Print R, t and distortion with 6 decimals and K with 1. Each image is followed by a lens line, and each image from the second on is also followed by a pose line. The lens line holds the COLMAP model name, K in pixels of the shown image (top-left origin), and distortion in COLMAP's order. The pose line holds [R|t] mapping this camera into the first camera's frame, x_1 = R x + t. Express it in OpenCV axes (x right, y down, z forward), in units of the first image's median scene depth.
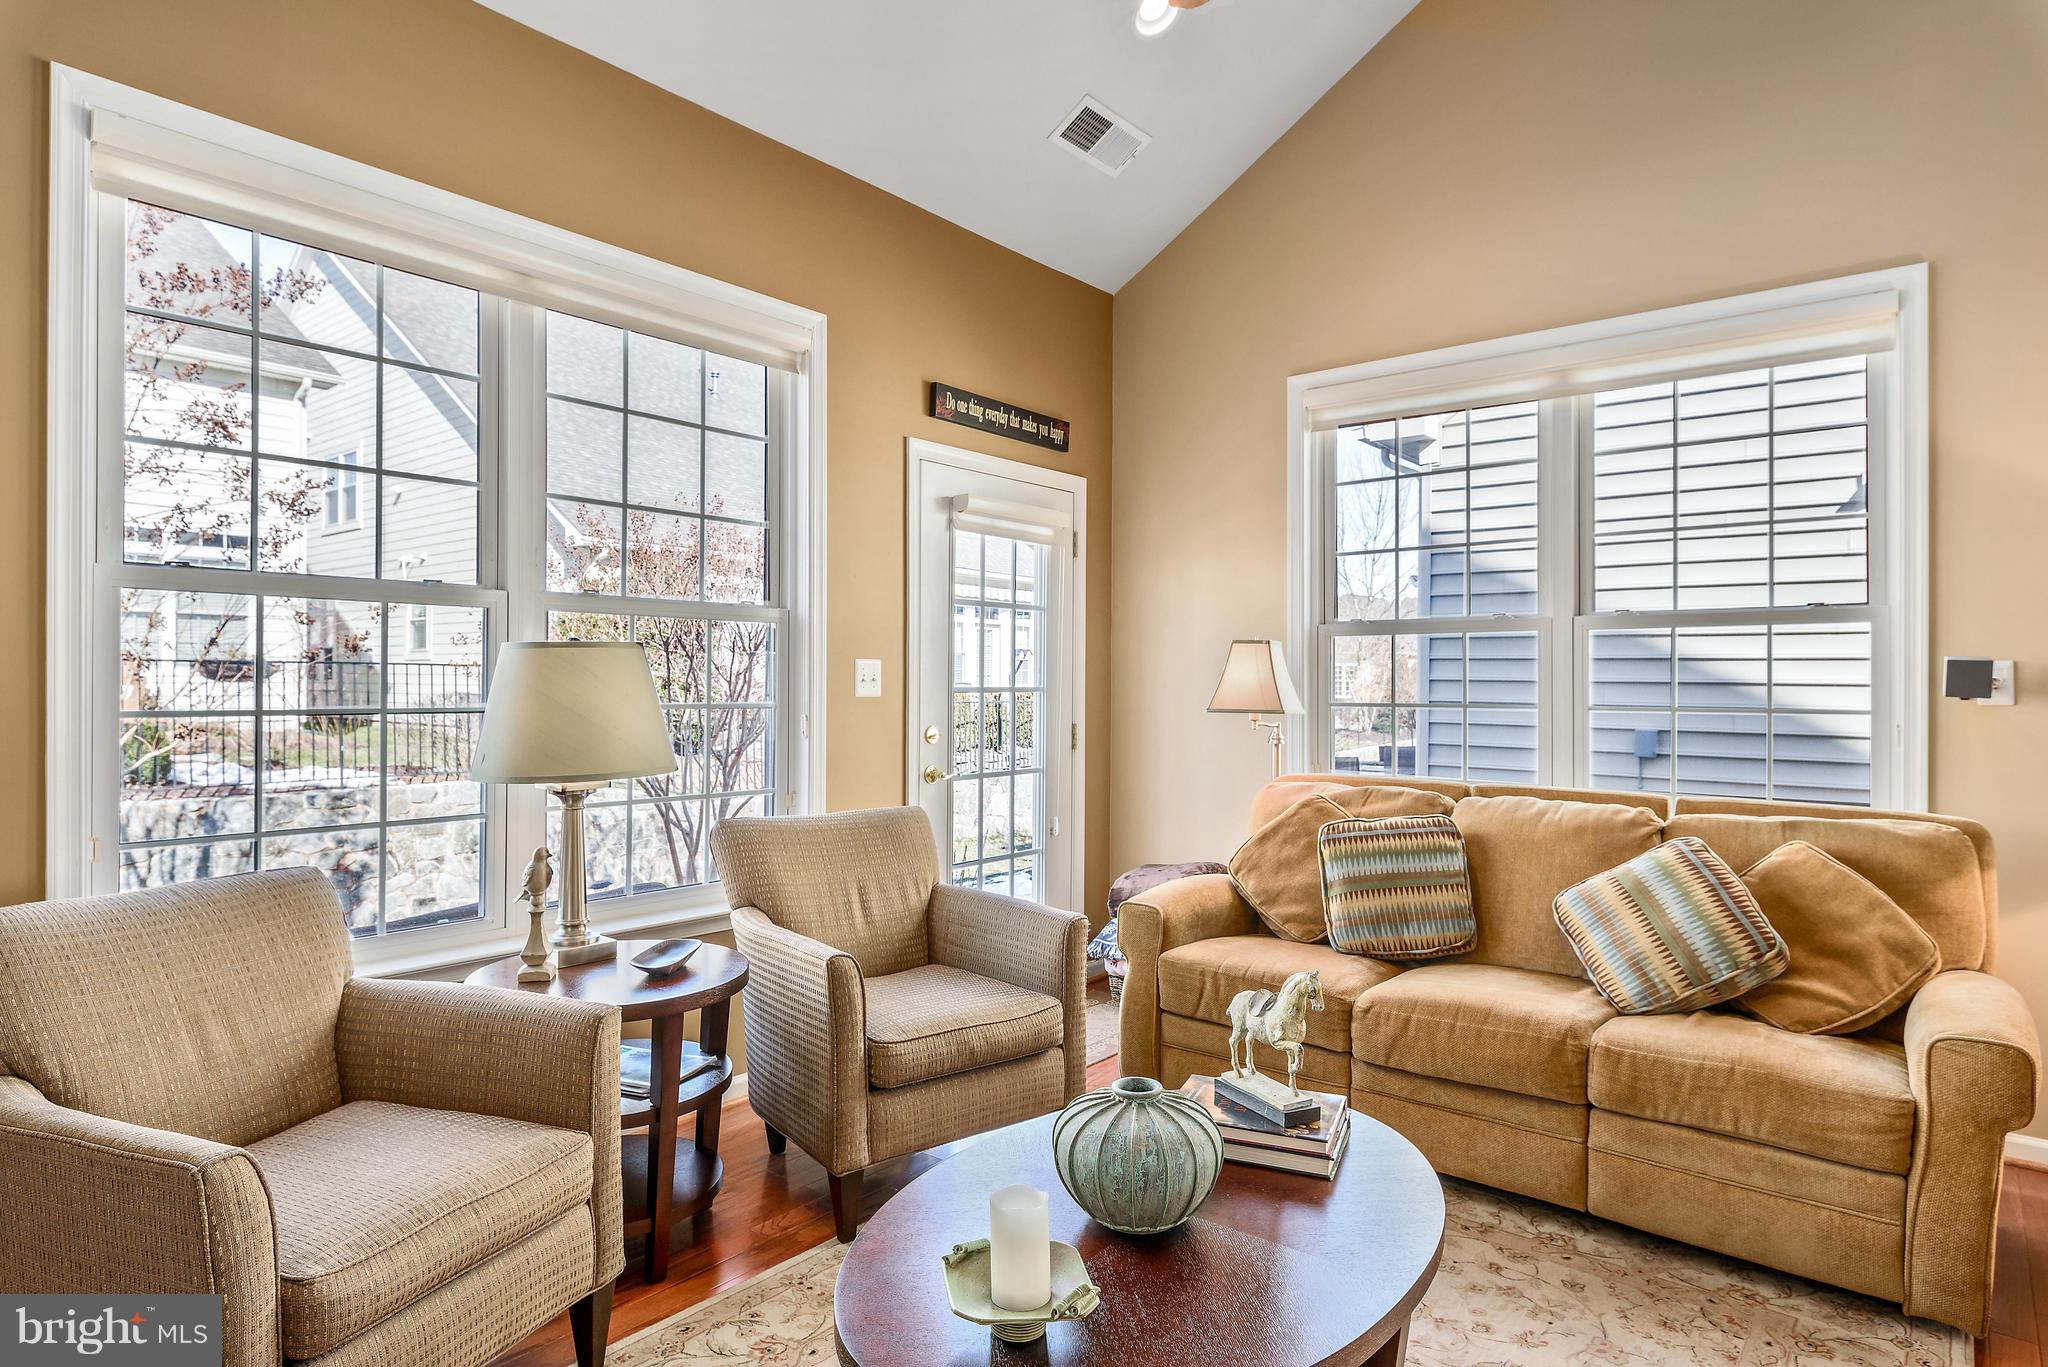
lens RADIAL K [[1149.2, 0, 1032.9], [0, 1149.2, 682.7], [0, 0, 1]] dist [0.000733, -0.002335]
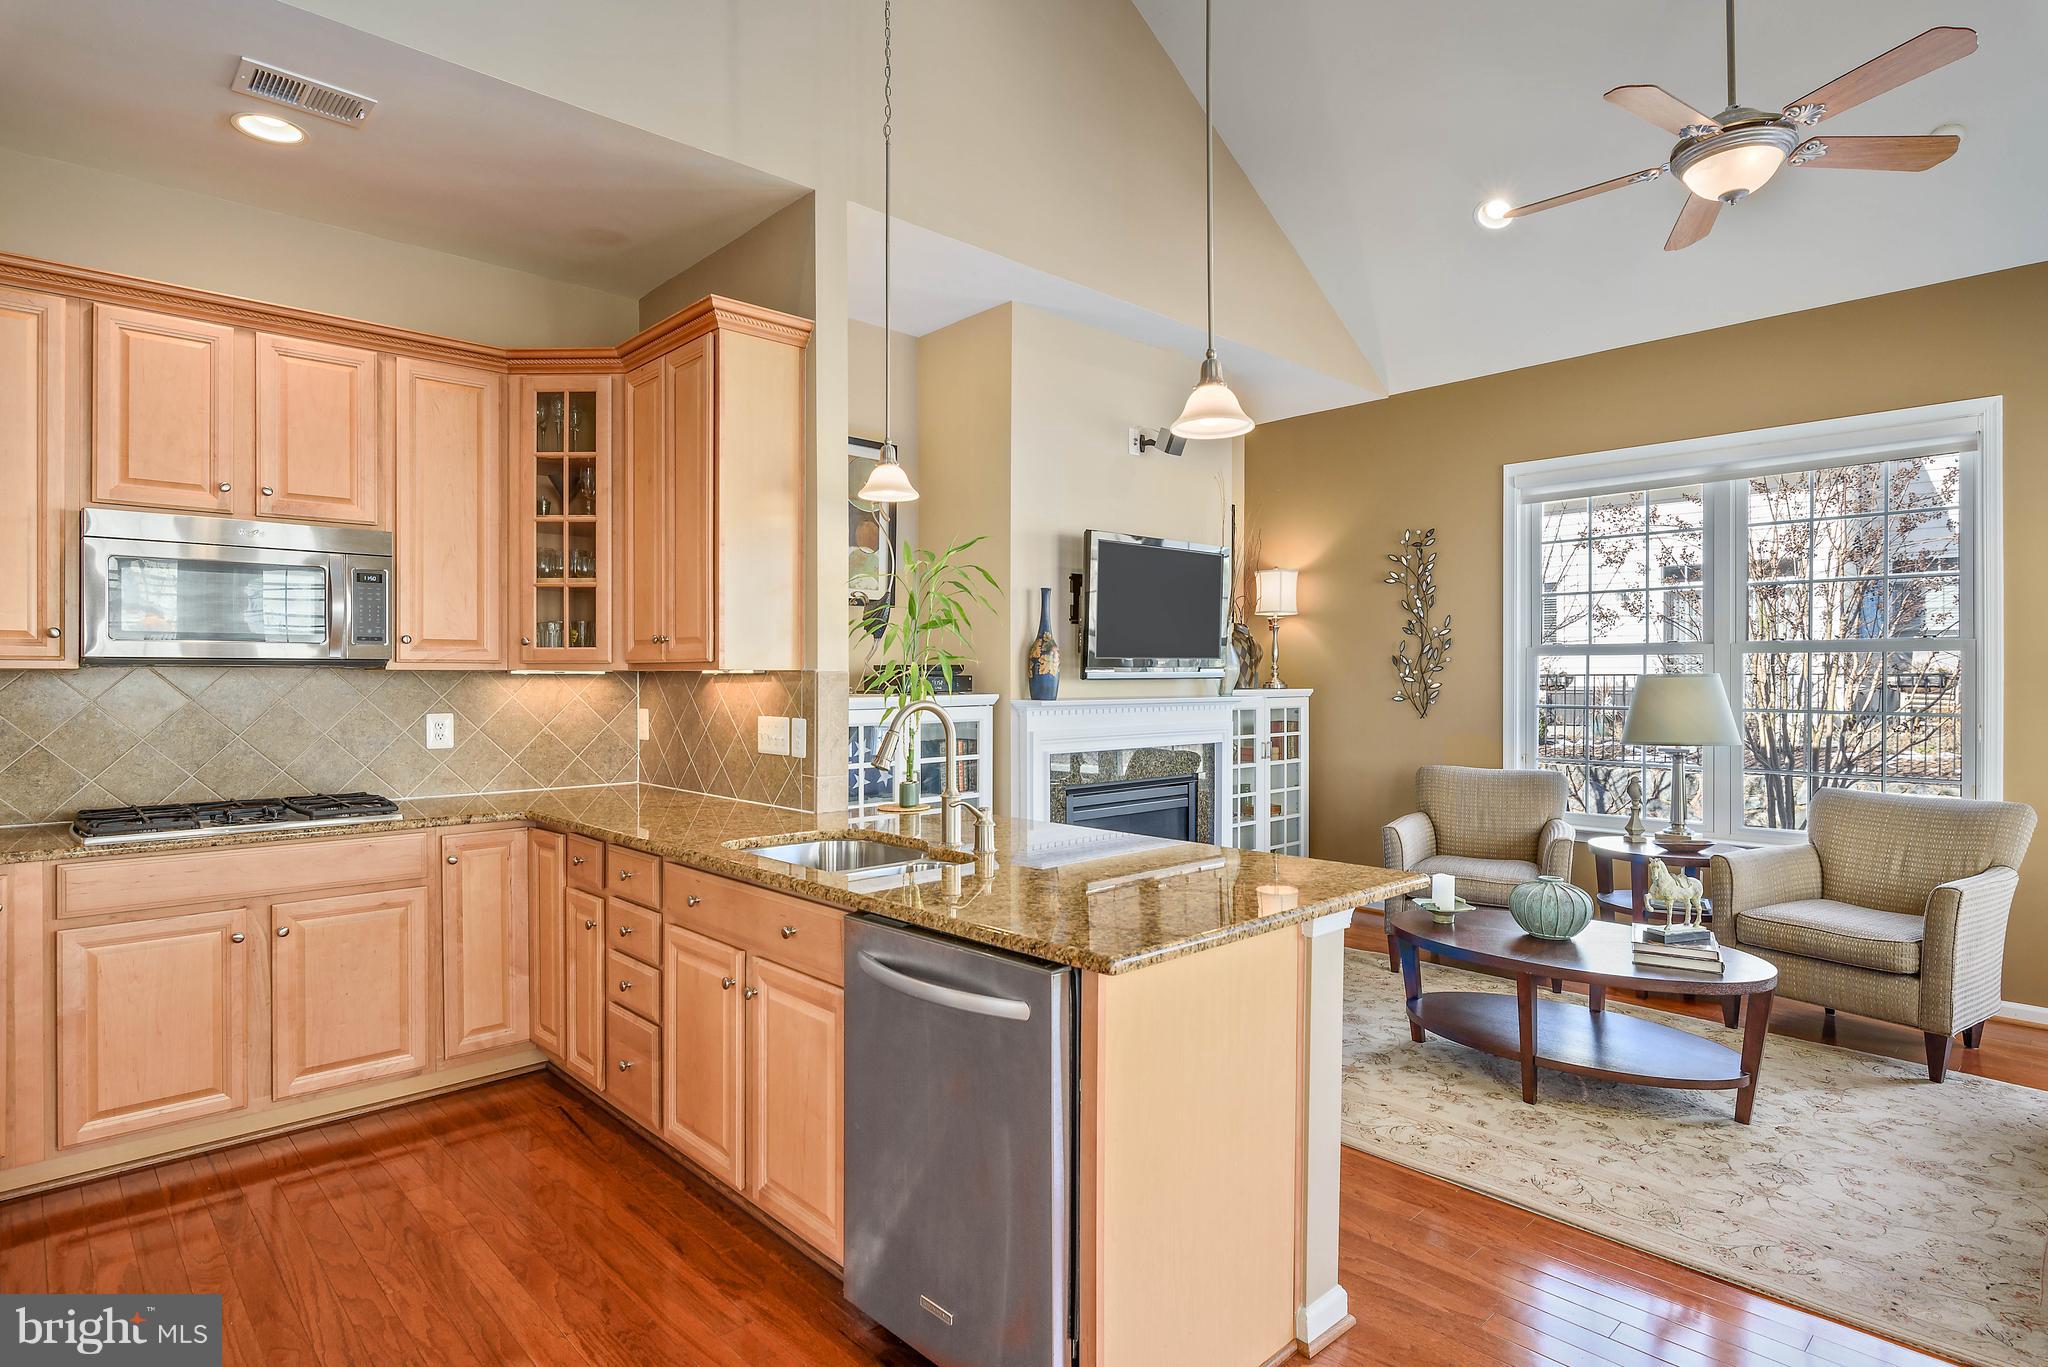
lens RADIAL K [[1090.9, 0, 1023.5], [0, 1090.9, 679.8], [0, 0, 1]] dist [0.000001, -0.000803]
pose [[-0.128188, -0.004663, -0.991739, 1.014666], [-0.004994, 0.999979, -0.004056, -0.008716], [0.991737, 0.004433, -0.128208, 0.111915]]
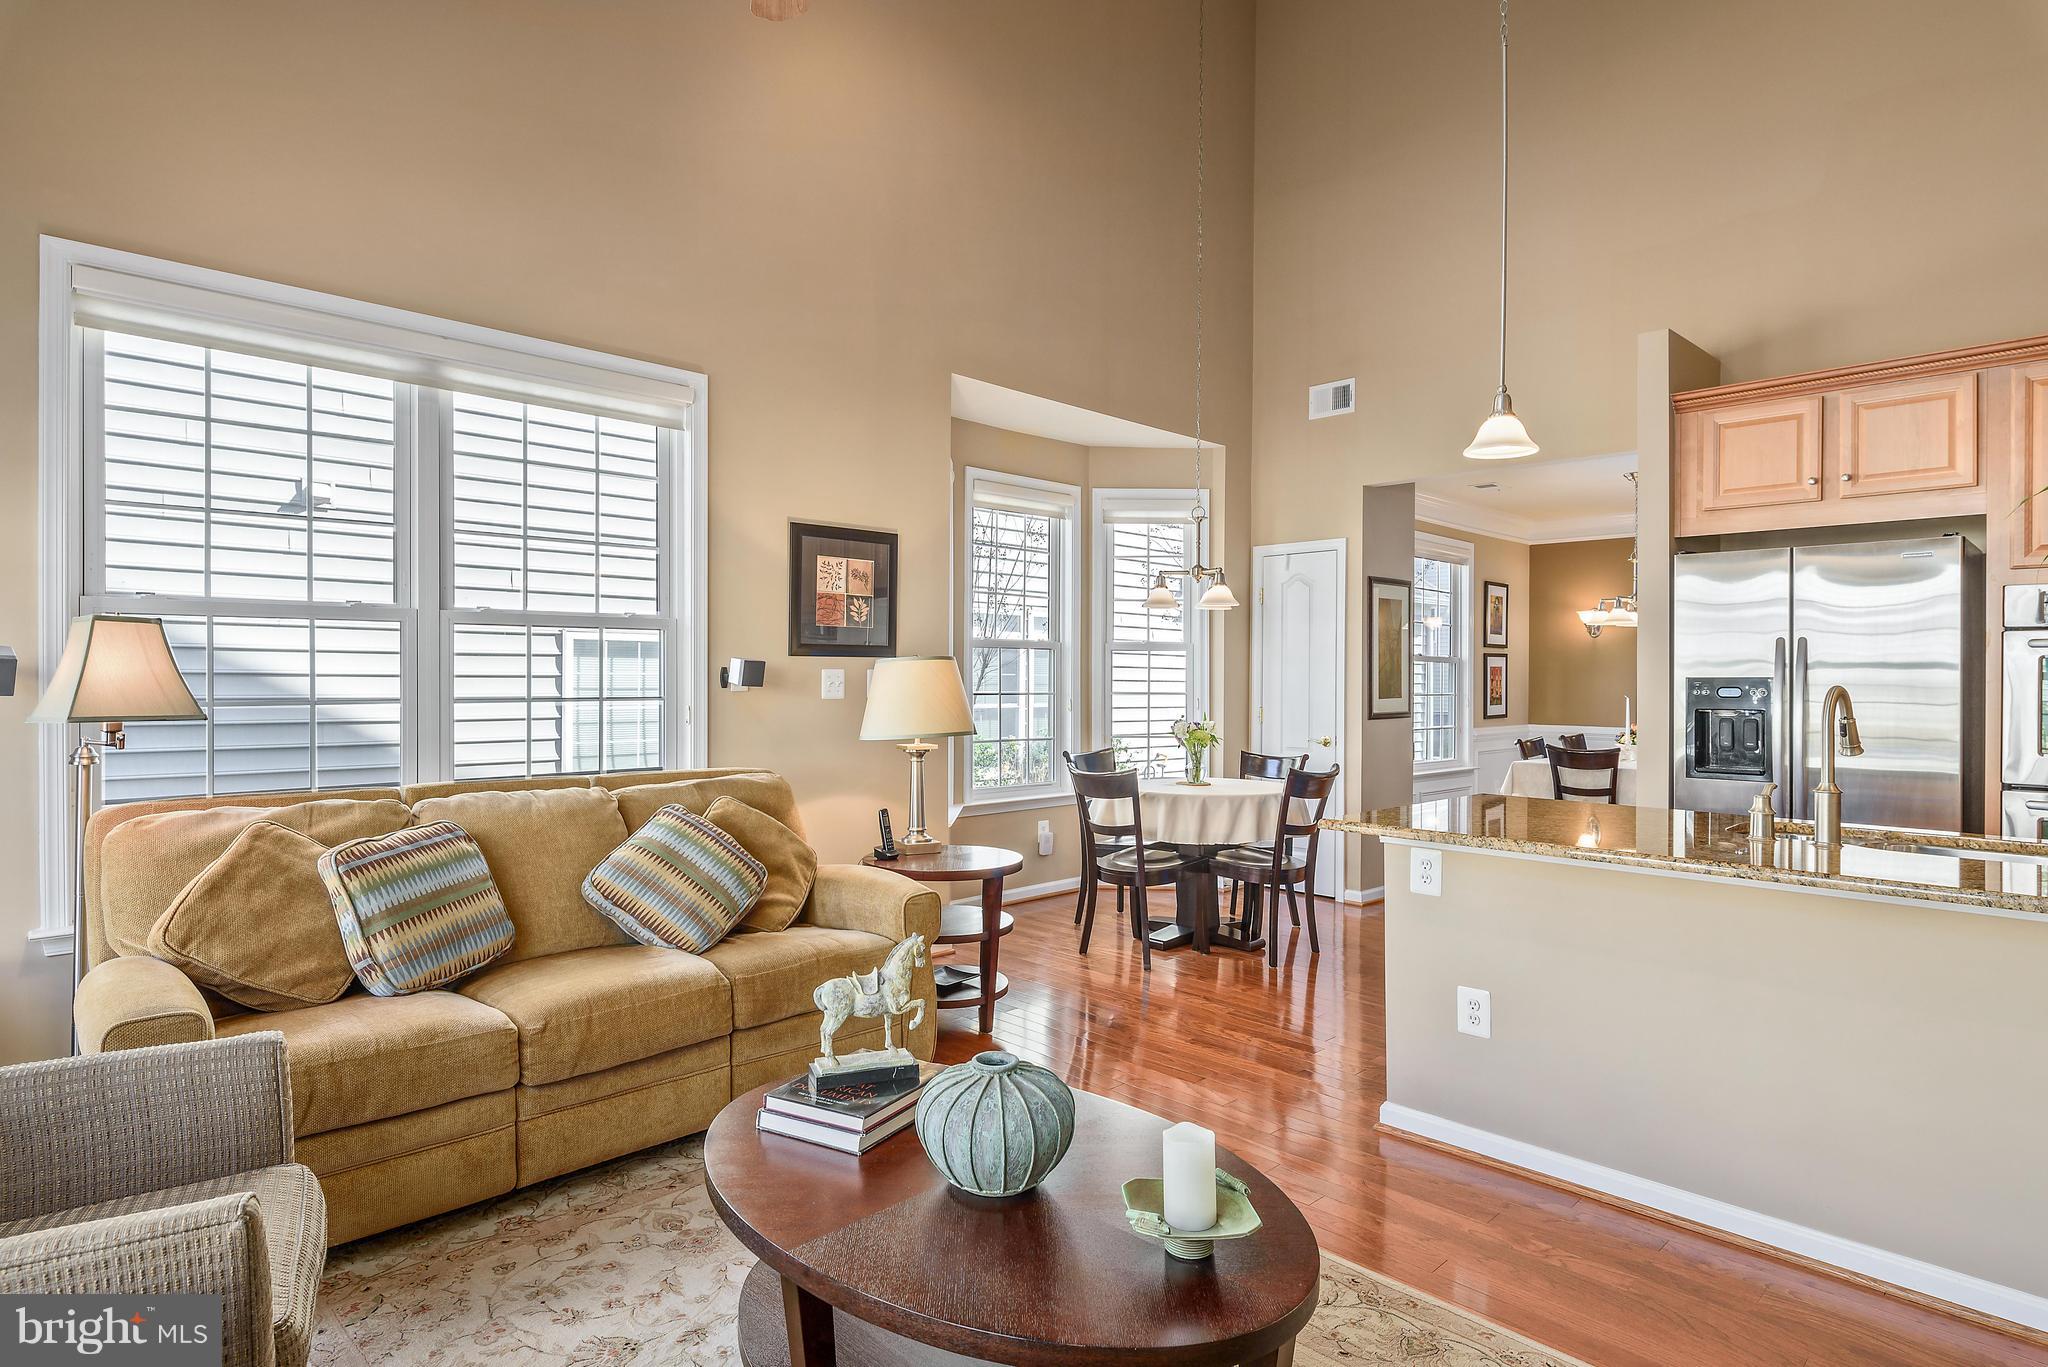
lens RADIAL K [[1090.9, 0, 1032.0], [0, 1090.9, 687.2], [0, 0, 1]] dist [0.000001, -0.000803]
pose [[0.113349, -0.014185, 0.993454, -0.407480], [-0.002397, 0.999891, 0.014551, -0.006221], [-0.993552, -0.004030, 0.113303, 0.372223]]
